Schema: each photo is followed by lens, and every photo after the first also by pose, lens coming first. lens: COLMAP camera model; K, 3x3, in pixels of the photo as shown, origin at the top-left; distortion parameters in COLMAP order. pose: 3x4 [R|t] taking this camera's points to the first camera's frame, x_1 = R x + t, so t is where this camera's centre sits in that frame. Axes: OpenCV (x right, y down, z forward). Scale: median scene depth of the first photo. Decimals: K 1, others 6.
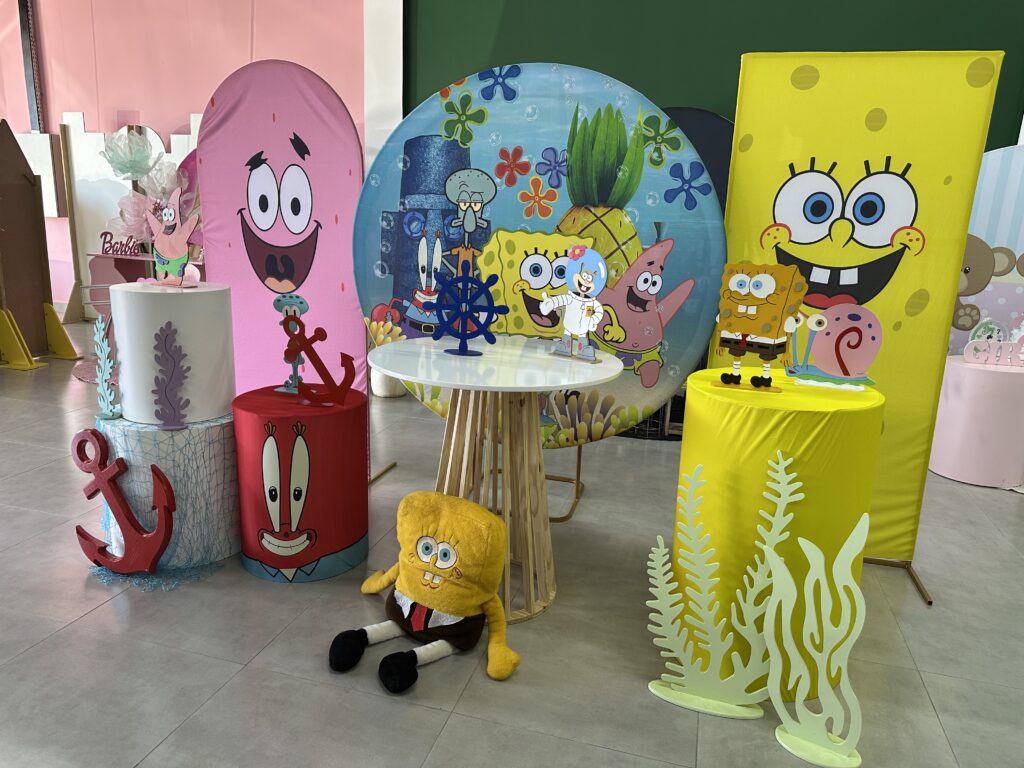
lens RADIAL K [[727.4, 0, 512.5], [0, 727.4, 383.9], [0, 0, 1]] dist [0.019448, -0.003080]
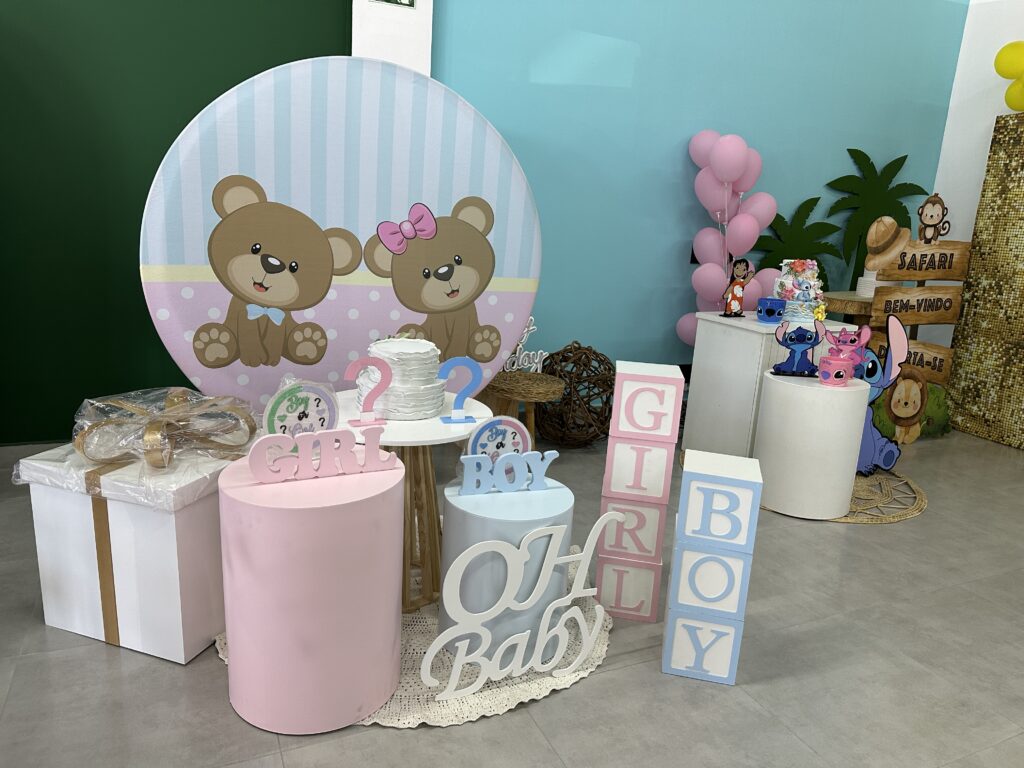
lens RADIAL K [[727.4, 0, 512.0], [0, 727.4, 385.1], [0, 0, 1]] dist [0.019448, -0.003080]
pose [[0.759142, -0.140552, 0.635570, 0.364523], [0.116026, 0.989991, 0.080345, -0.086998], [-0.640501, 0.012749, 0.767851, 0.433405]]
